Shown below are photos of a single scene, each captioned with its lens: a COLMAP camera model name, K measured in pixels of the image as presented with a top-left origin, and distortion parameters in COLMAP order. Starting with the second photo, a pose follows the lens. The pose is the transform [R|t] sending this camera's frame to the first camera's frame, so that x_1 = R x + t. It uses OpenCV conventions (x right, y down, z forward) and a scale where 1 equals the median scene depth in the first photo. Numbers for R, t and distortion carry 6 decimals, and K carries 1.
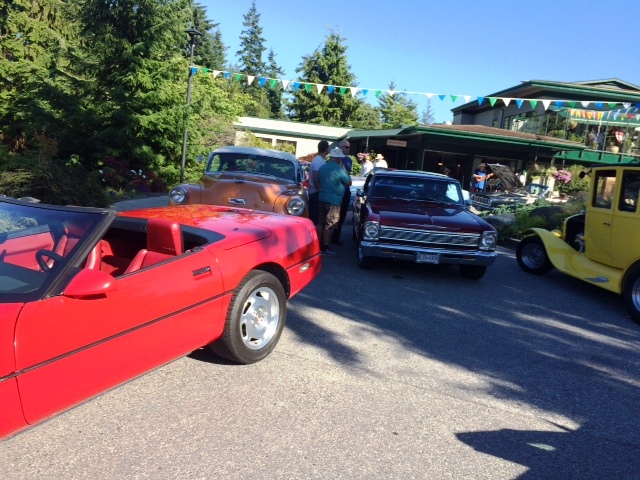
lens RADIAL K [[552.4, 0, 320.0], [0, 552.4, 240.0], [0, 0, 1]] dist [0.016241, 0.003444]
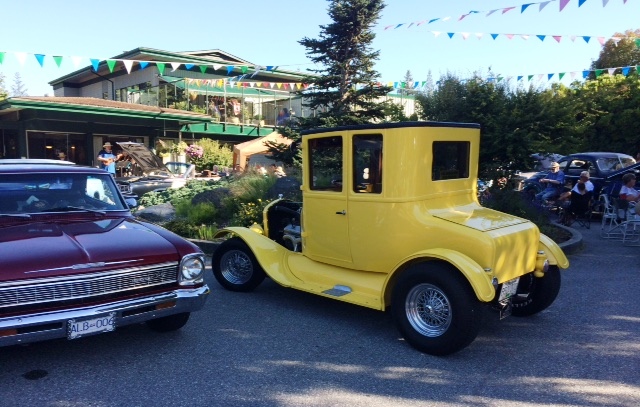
lens RADIAL K [[549.7, 0, 318.5], [0, 549.7, 232.3], [0, 0, 1]] dist [0.006066, -0.010556]
pose [[0.779918, -0.165987, 0.603470, 0.024945], [0.150343, 0.985646, 0.076806, -0.024993], [-0.607556, 0.030825, 0.793678, 0.181002]]
